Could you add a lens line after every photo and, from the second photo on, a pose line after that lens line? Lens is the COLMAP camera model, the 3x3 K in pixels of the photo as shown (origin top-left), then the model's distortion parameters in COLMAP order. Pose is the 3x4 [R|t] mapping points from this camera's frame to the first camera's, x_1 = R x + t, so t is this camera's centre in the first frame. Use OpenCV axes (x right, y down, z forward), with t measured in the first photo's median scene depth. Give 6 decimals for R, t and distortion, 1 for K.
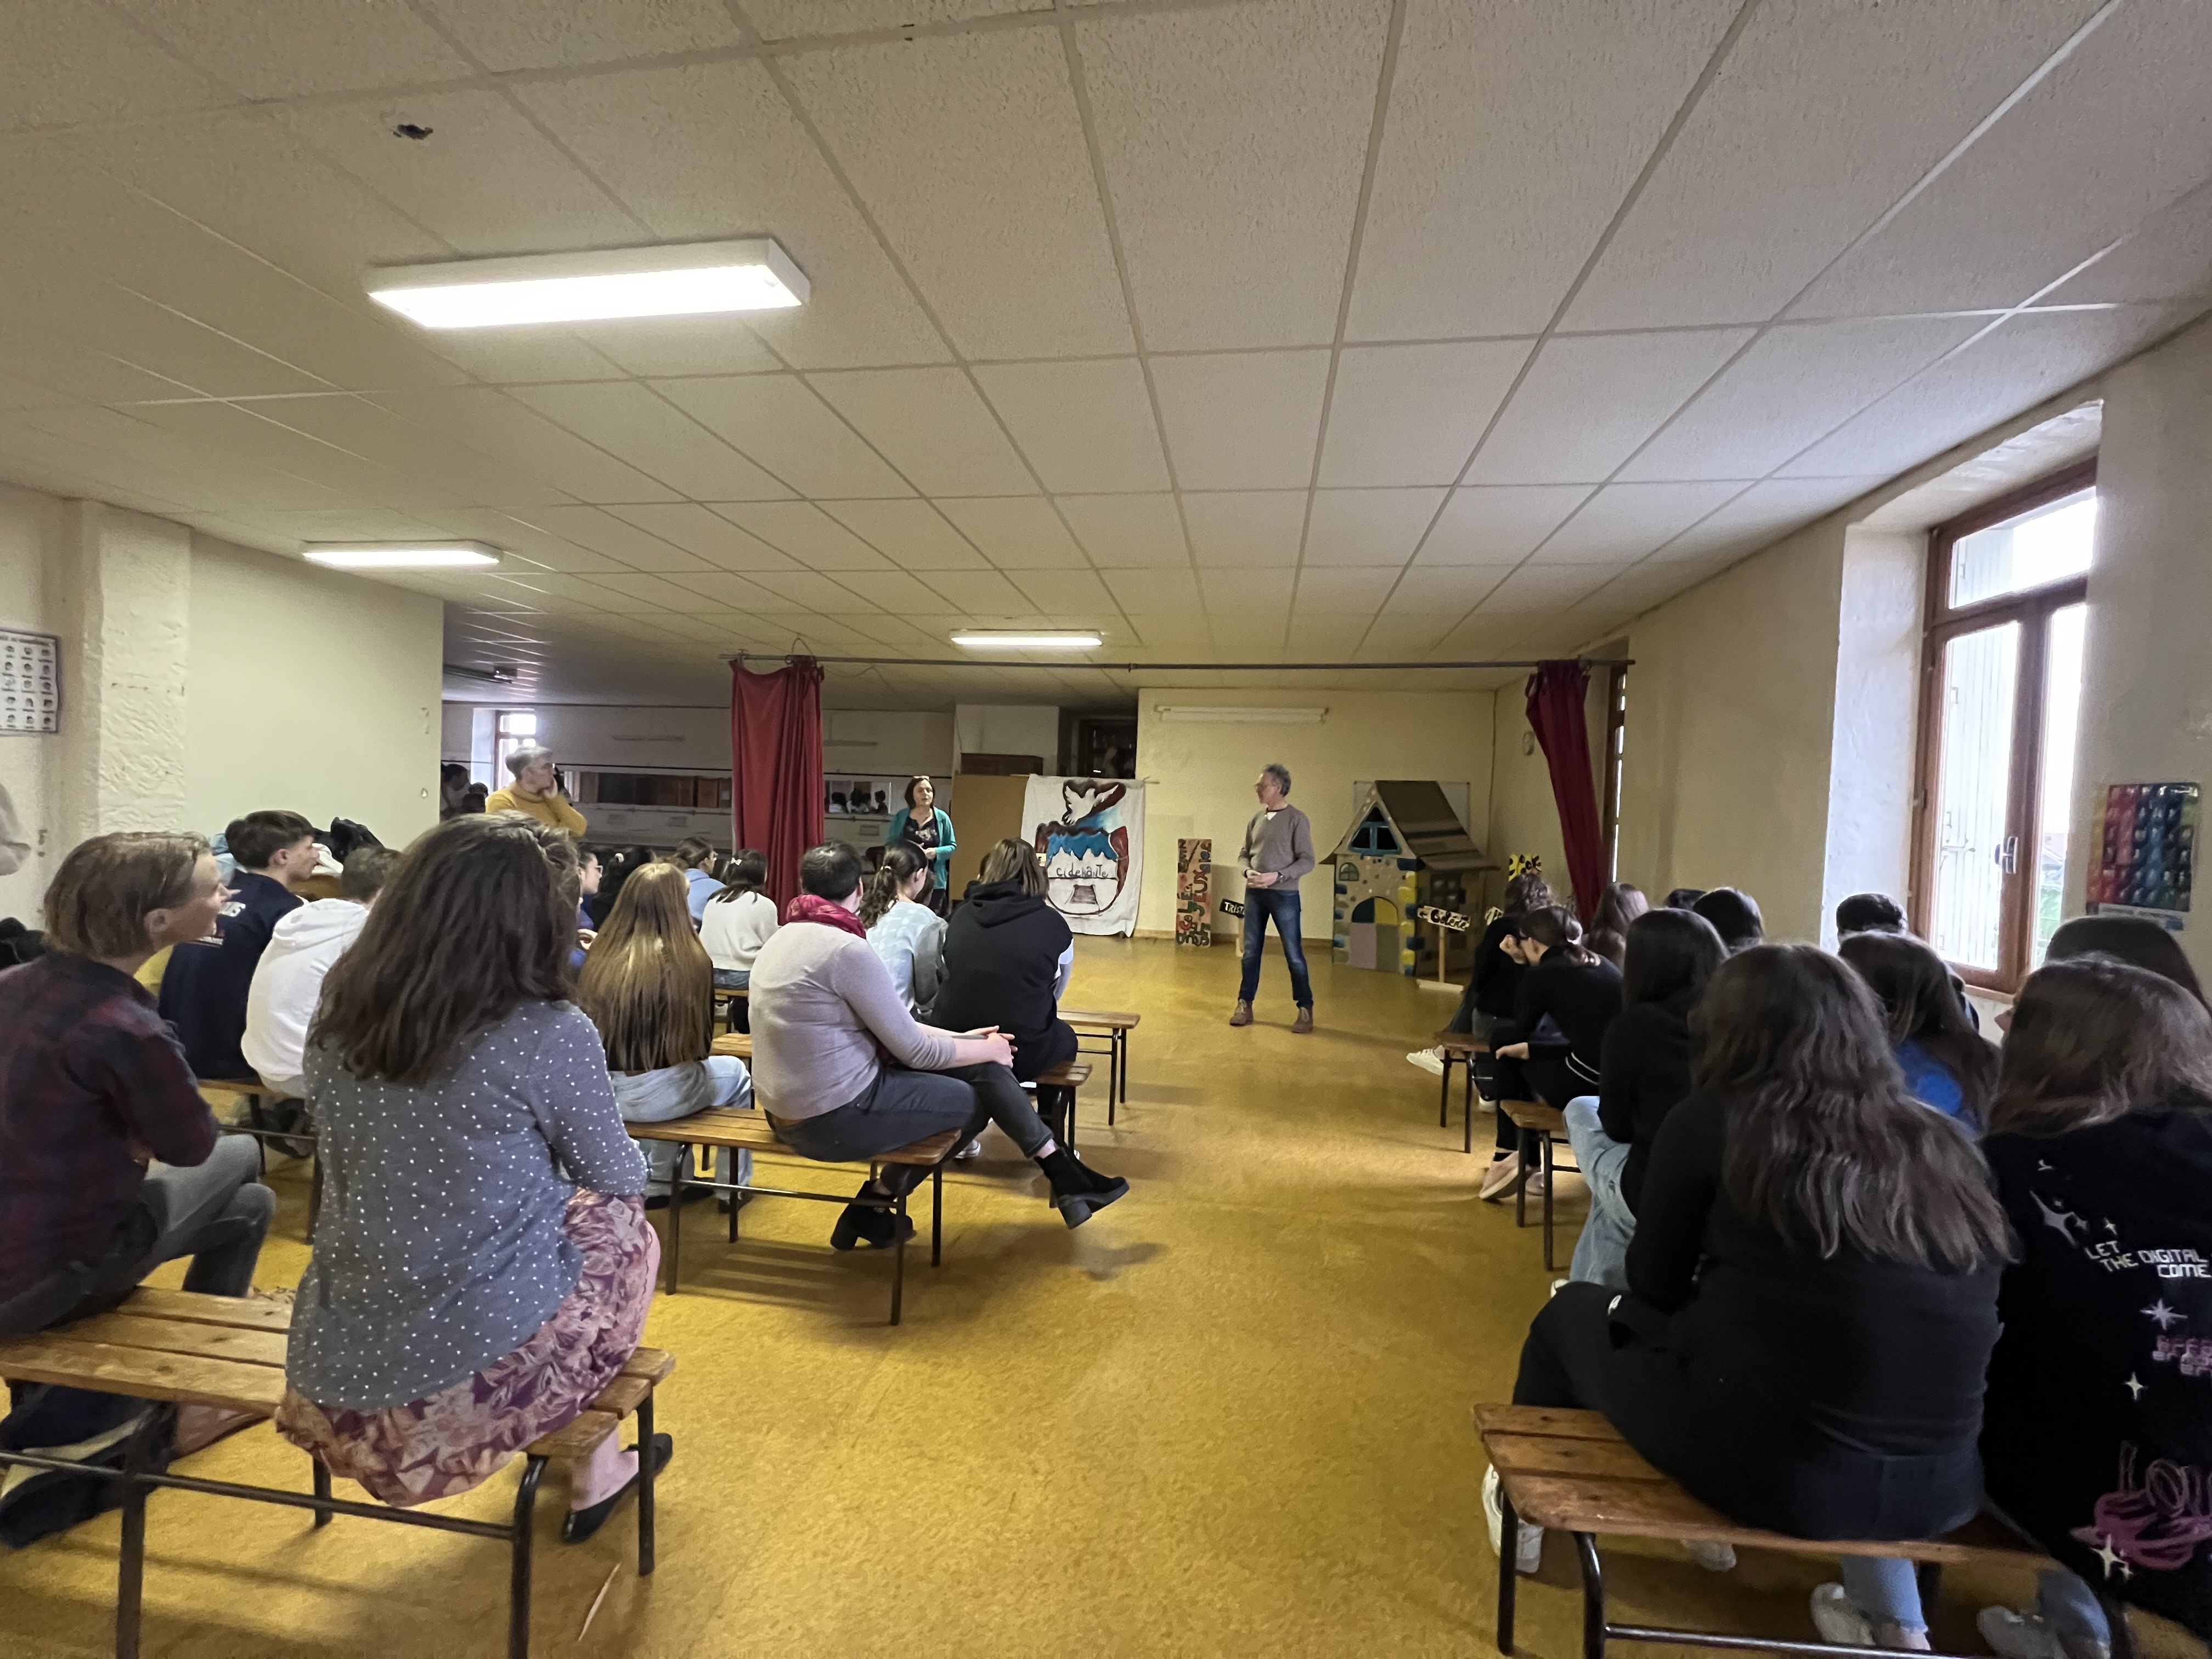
lens RADIAL K [[877.4, 0, 1106.4], [0, 877.4, 831.8], [0, 0, 1]] dist [0.001531, -0.000308]
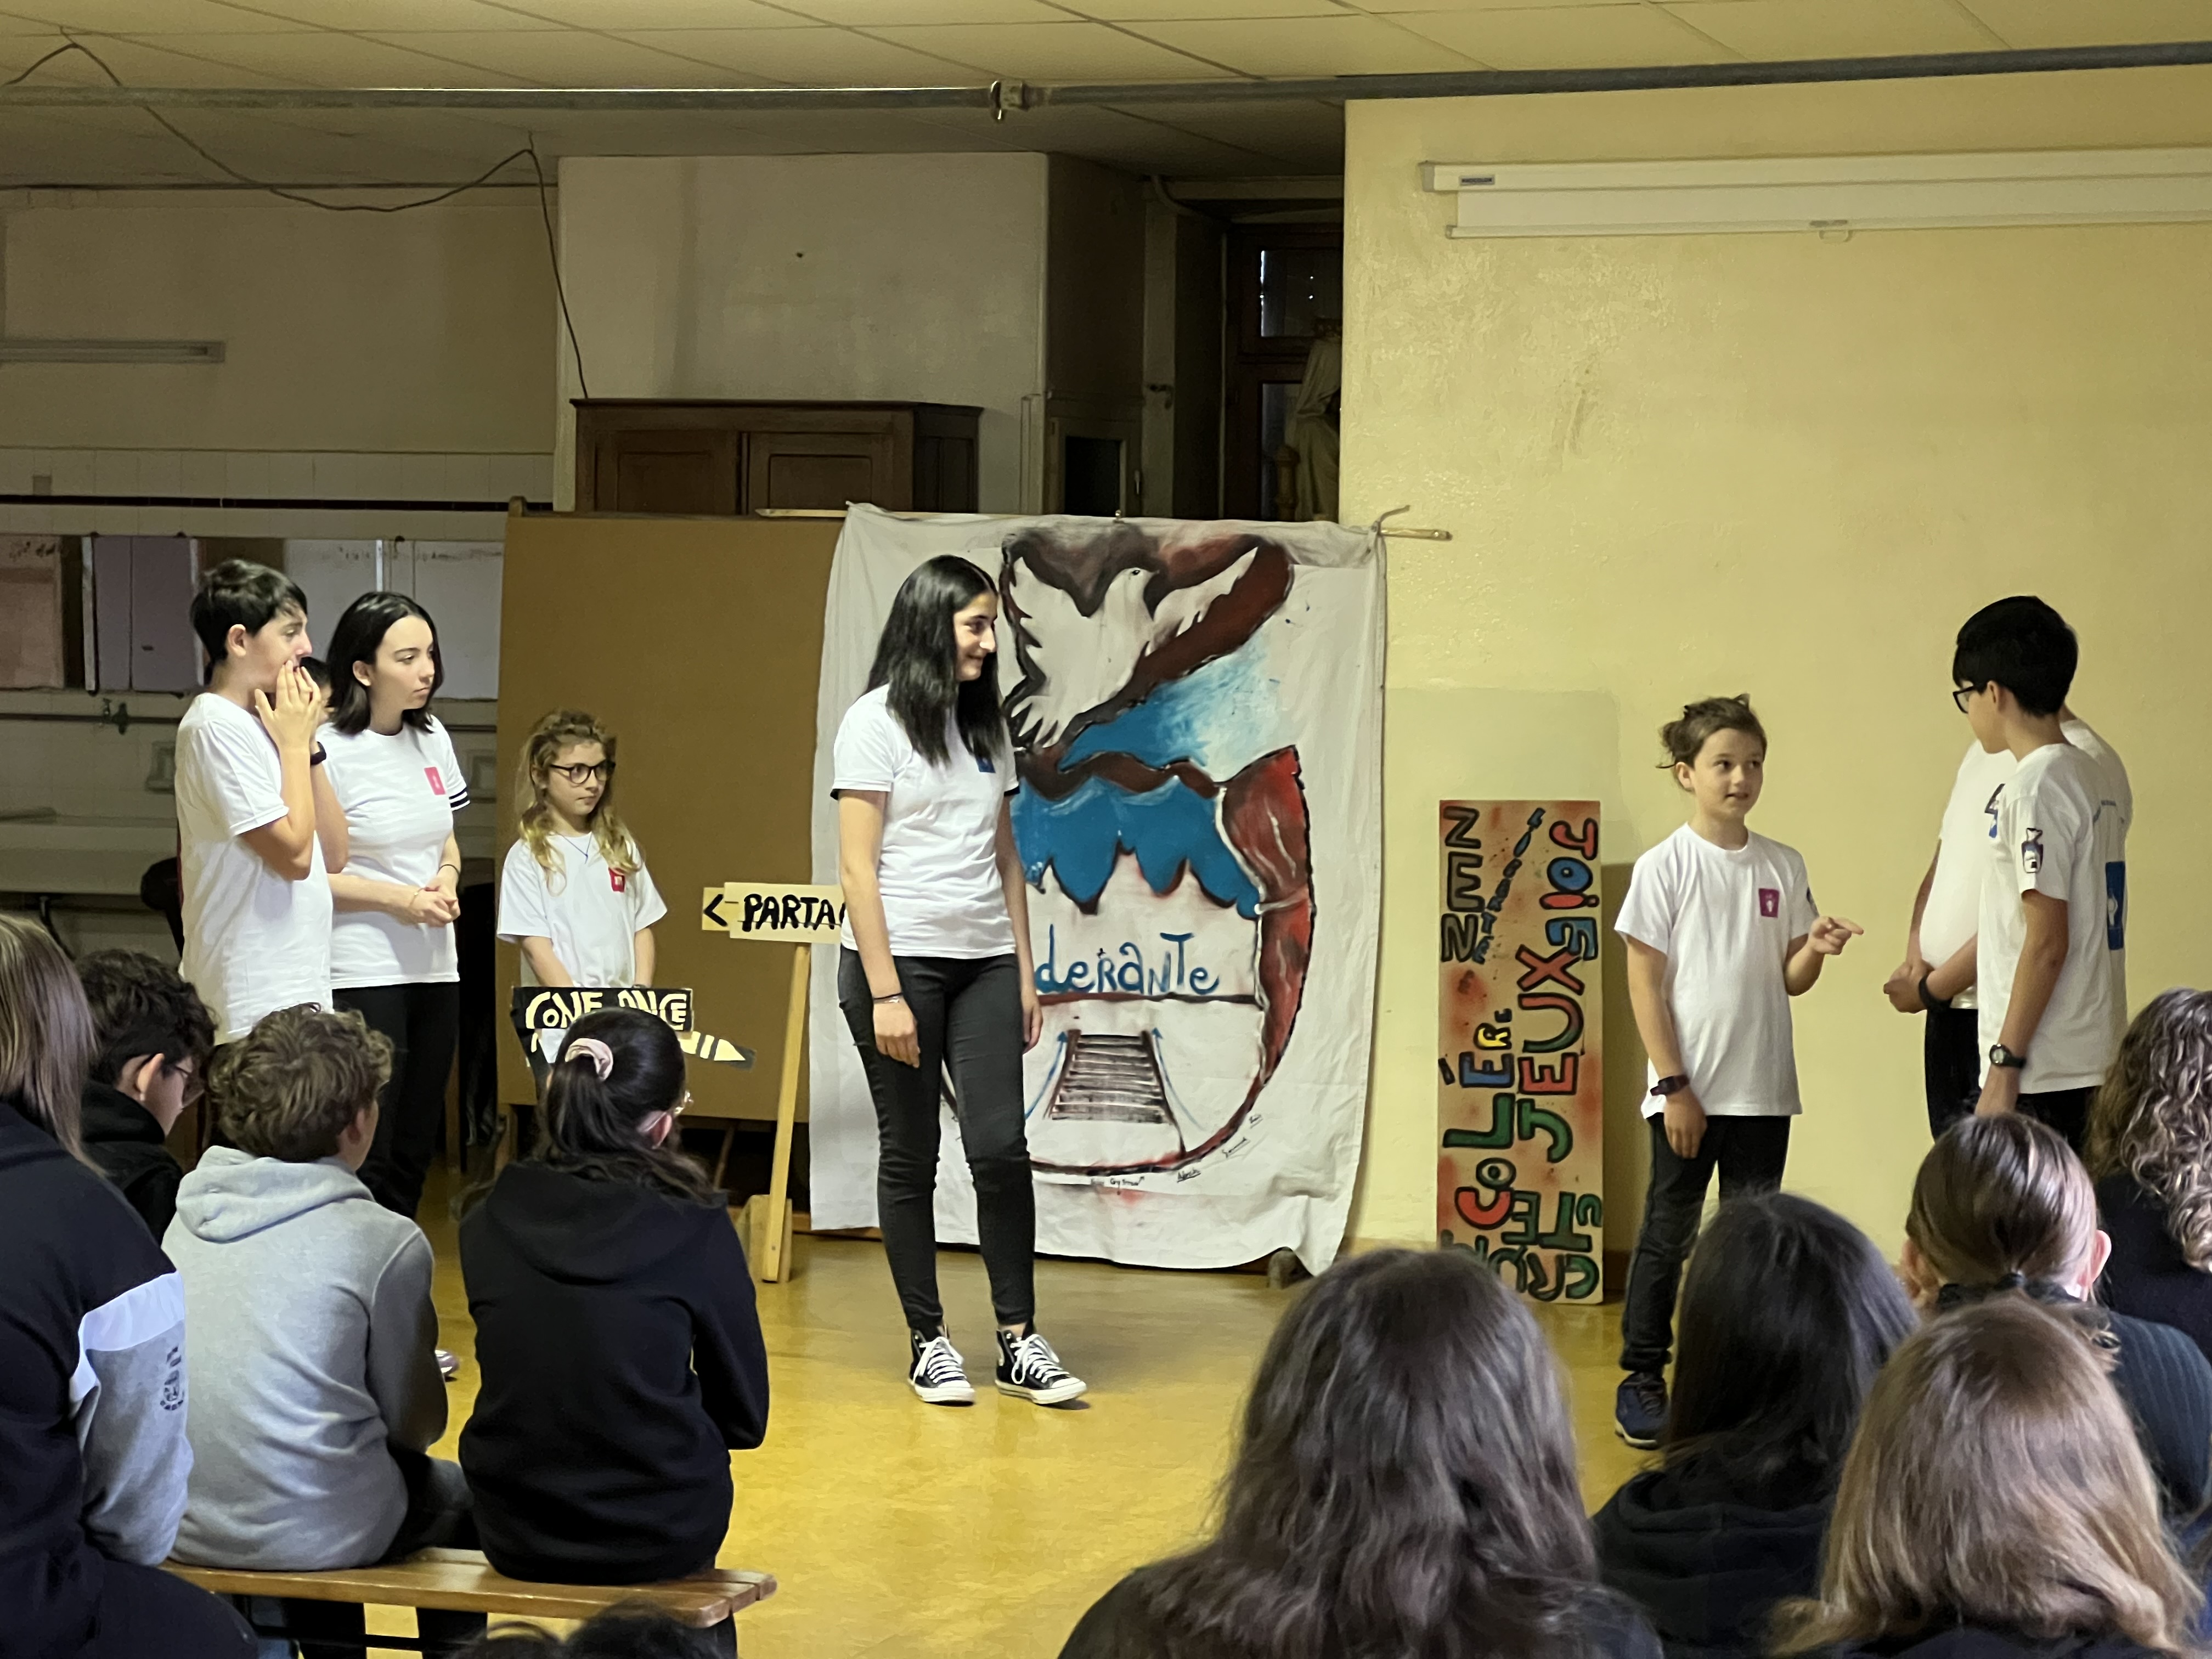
lens RADIAL K [[4969.2, 0, 1107.6], [0, 4969.2, 832.0], [0, 0, 1]] dist [-0.424762, 9.205429]
pose [[0.990586, -0.018621, -0.135620, 0.173501], [0.022423, 0.999396, 0.026560, -0.023244], [0.135043, -0.029350, 0.990405, -0.216252]]
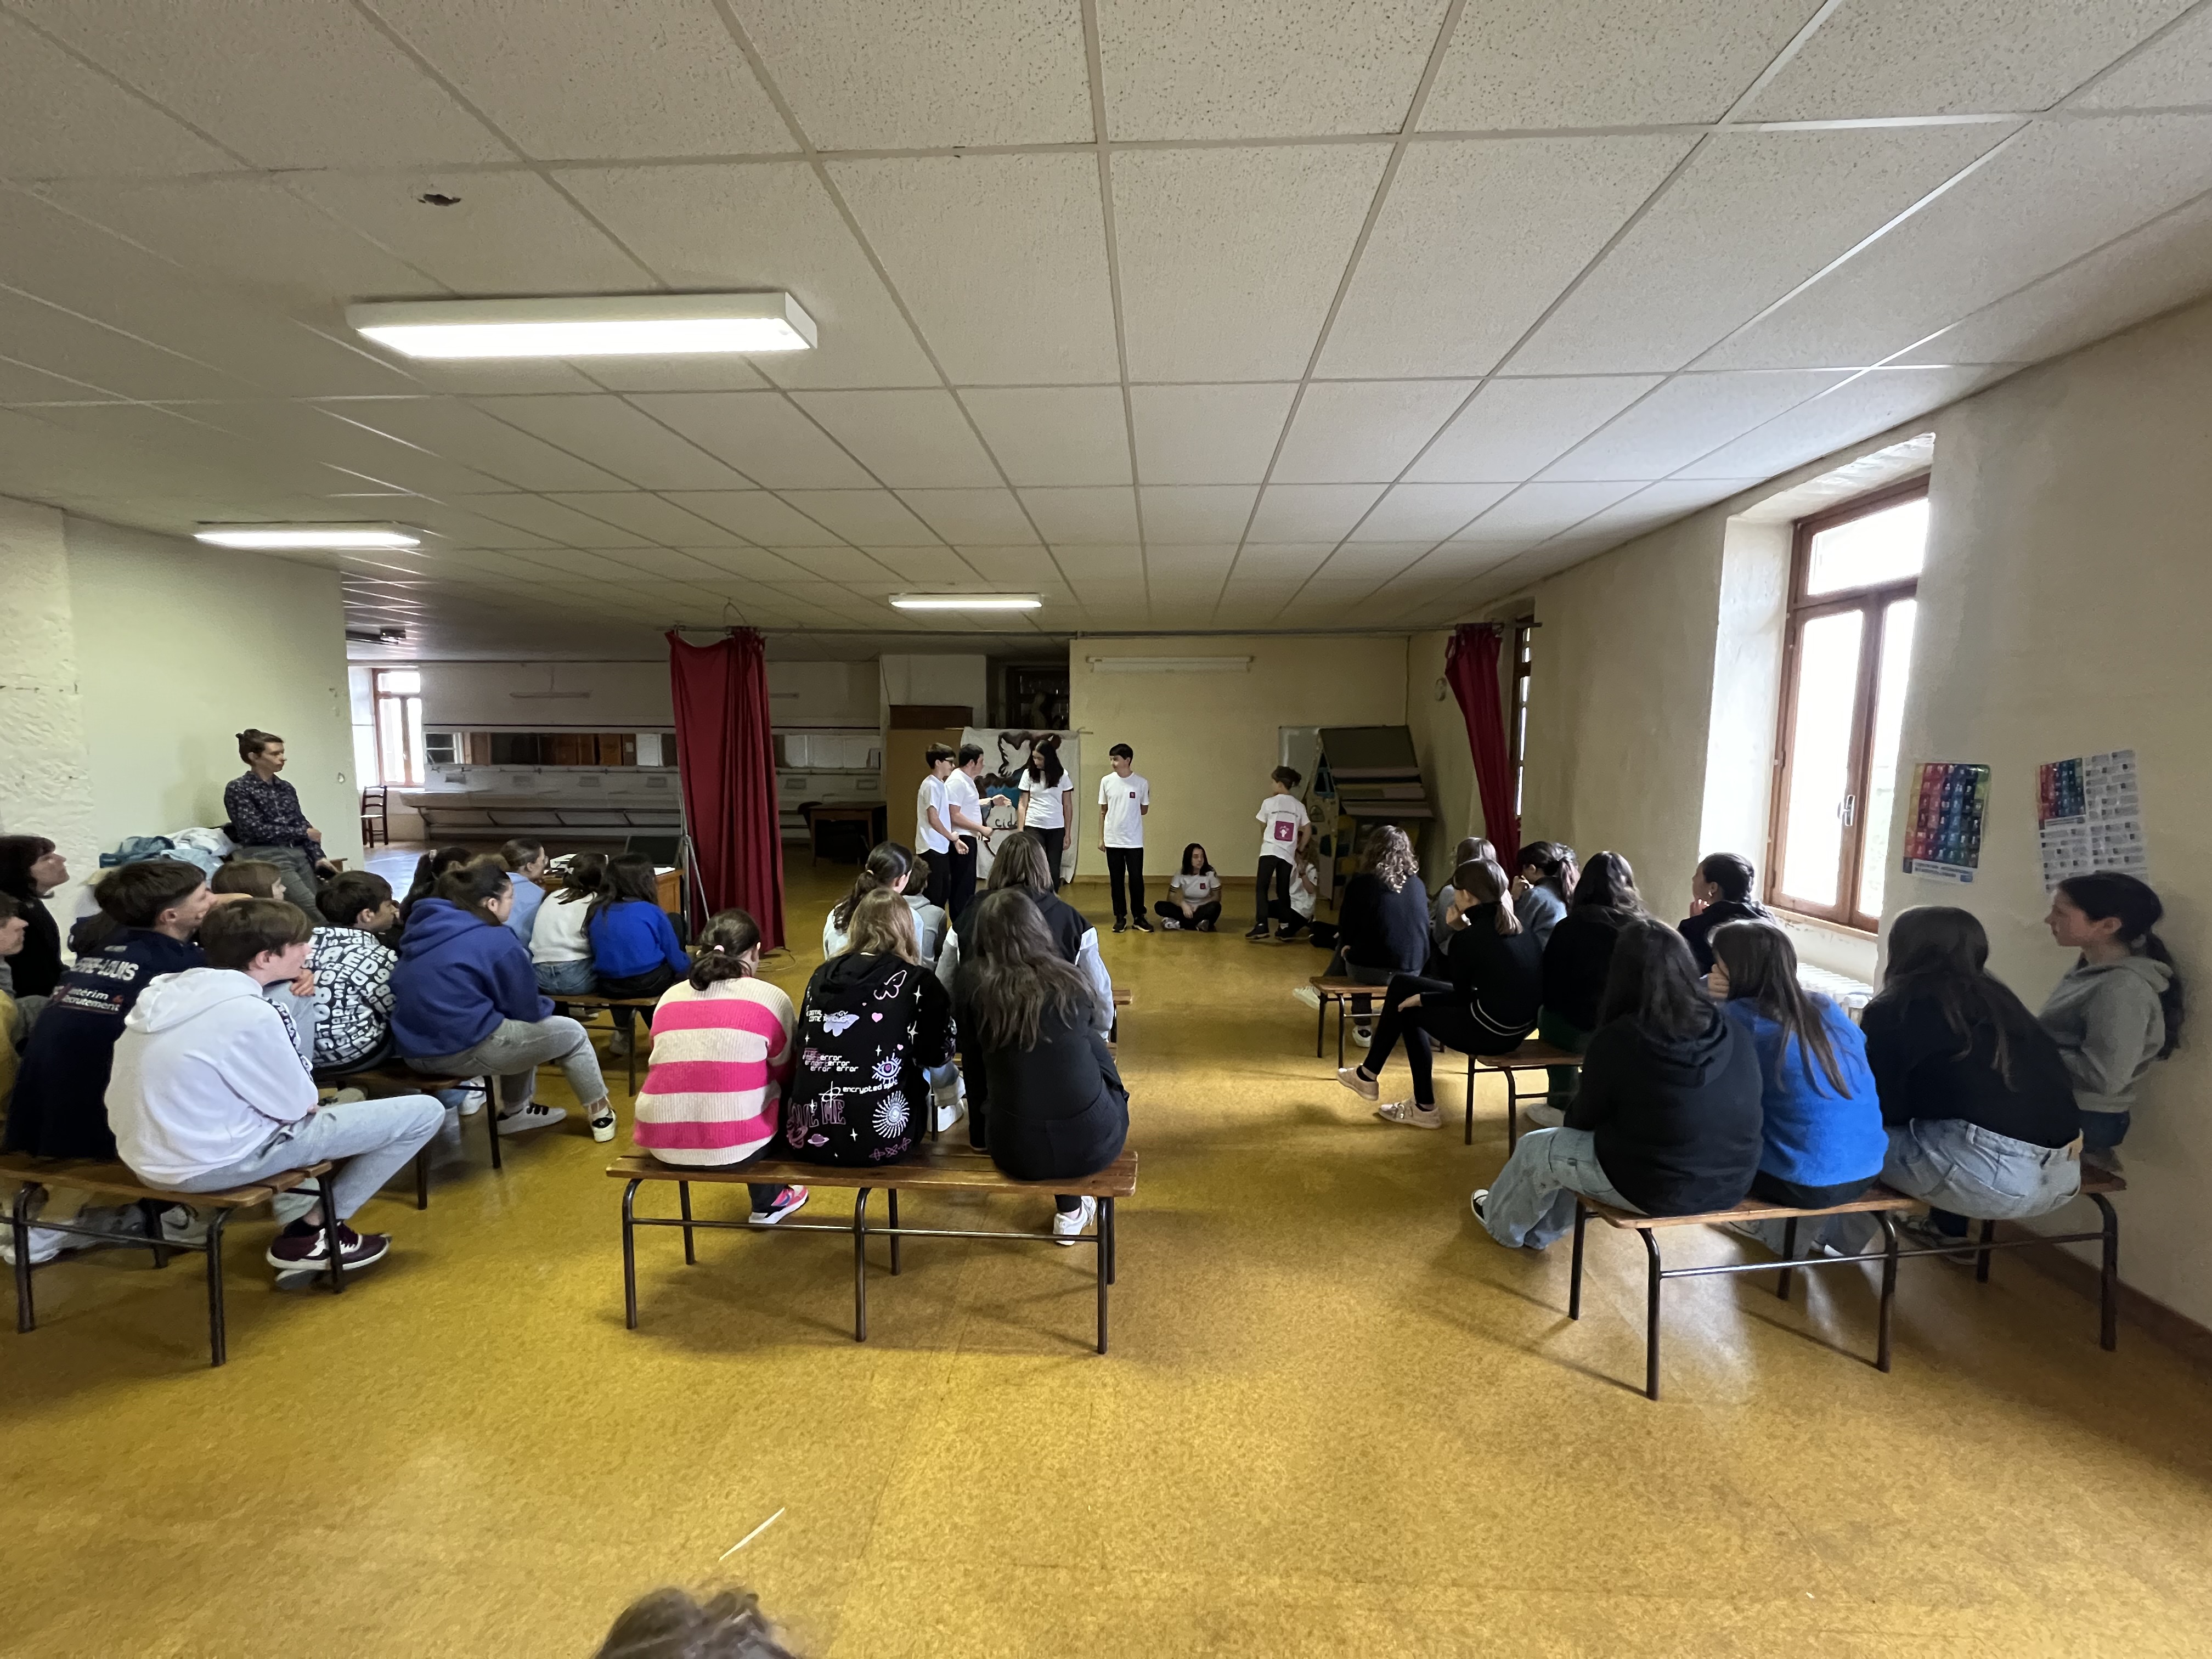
lens RADIAL K [[877.4, 0, 1106.4], [0, 877.4, 831.8], [0, 0, 1]] dist [0.001531, -0.000308]
pose [[0.994176, -0.042592, 0.098995, -0.038951], [0.034324, 0.995894, 0.083766, -0.032508], [-0.102156, -0.079880, 0.991556, -0.034610]]
